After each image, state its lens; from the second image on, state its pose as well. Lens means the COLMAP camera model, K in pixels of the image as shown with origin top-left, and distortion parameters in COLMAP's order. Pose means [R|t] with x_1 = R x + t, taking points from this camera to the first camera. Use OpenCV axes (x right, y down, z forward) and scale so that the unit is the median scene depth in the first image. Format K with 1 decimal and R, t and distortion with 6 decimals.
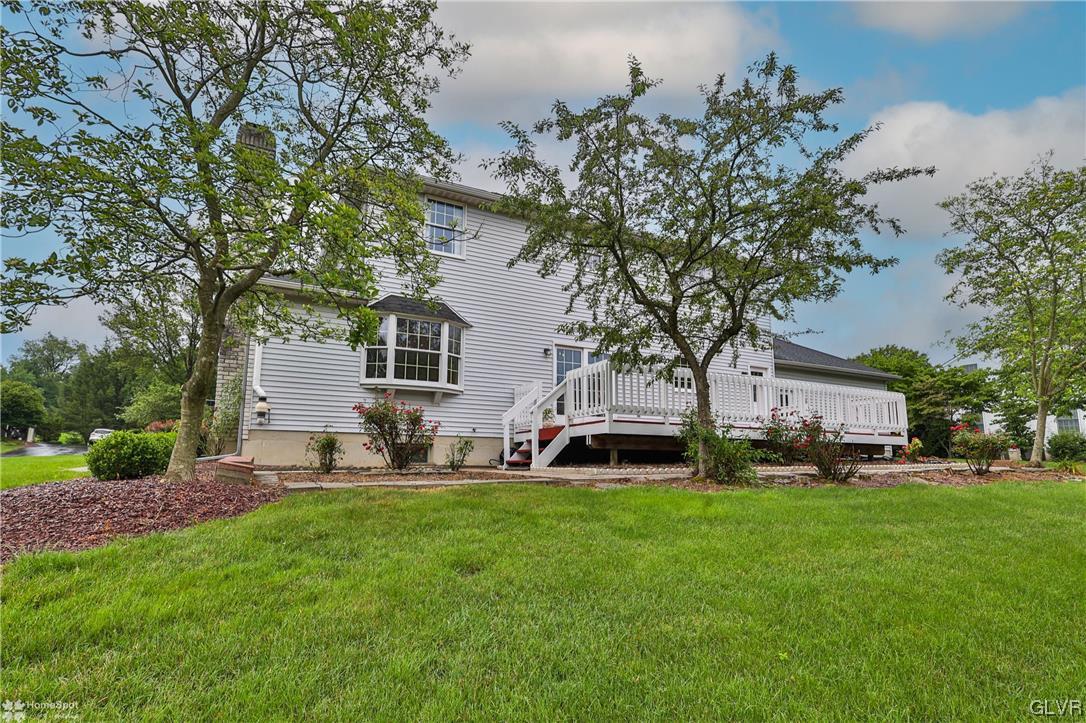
lens RADIAL K [[544.3, 0, 543.0], [0, 544.3, 361.5], [0, 0, 1]] dist [0.001181, 0.000438]
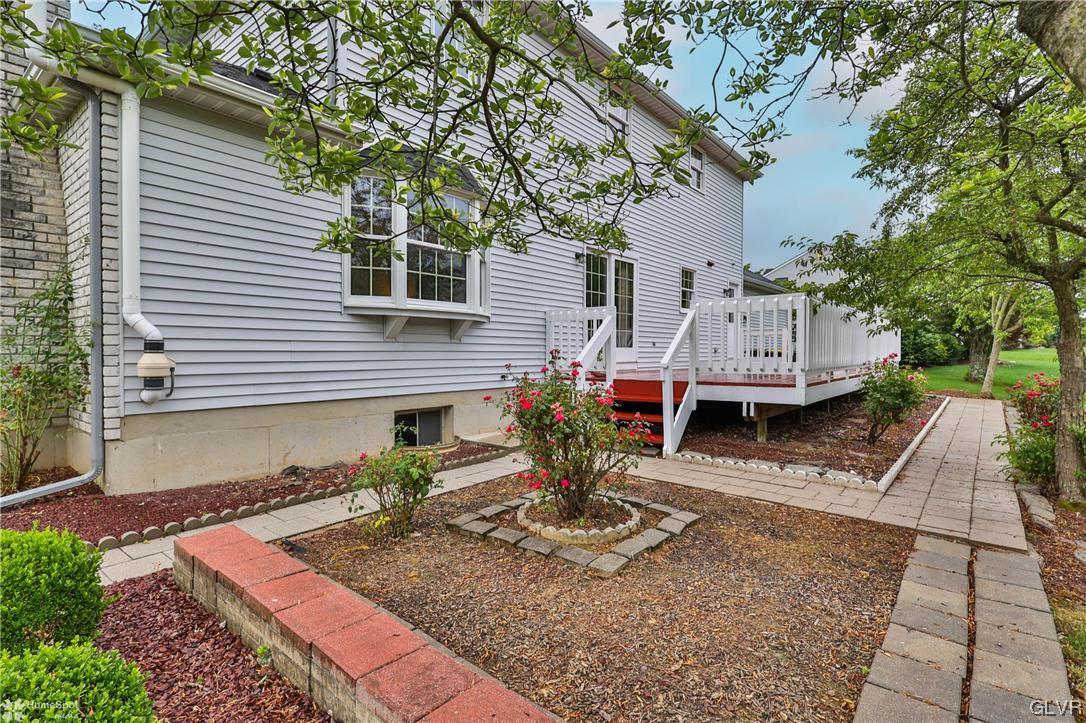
lens RADIAL K [[544.3, 0, 543.0], [0, 544.3, 361.5], [0, 0, 1]] dist [0.001181, 0.000438]
pose [[0.934681, -0.004913, 0.355453, -0.339115], [-0.065588, 0.980355, 0.186018, -0.016220], [-0.349384, -0.197181, 0.915997, 0.444940]]
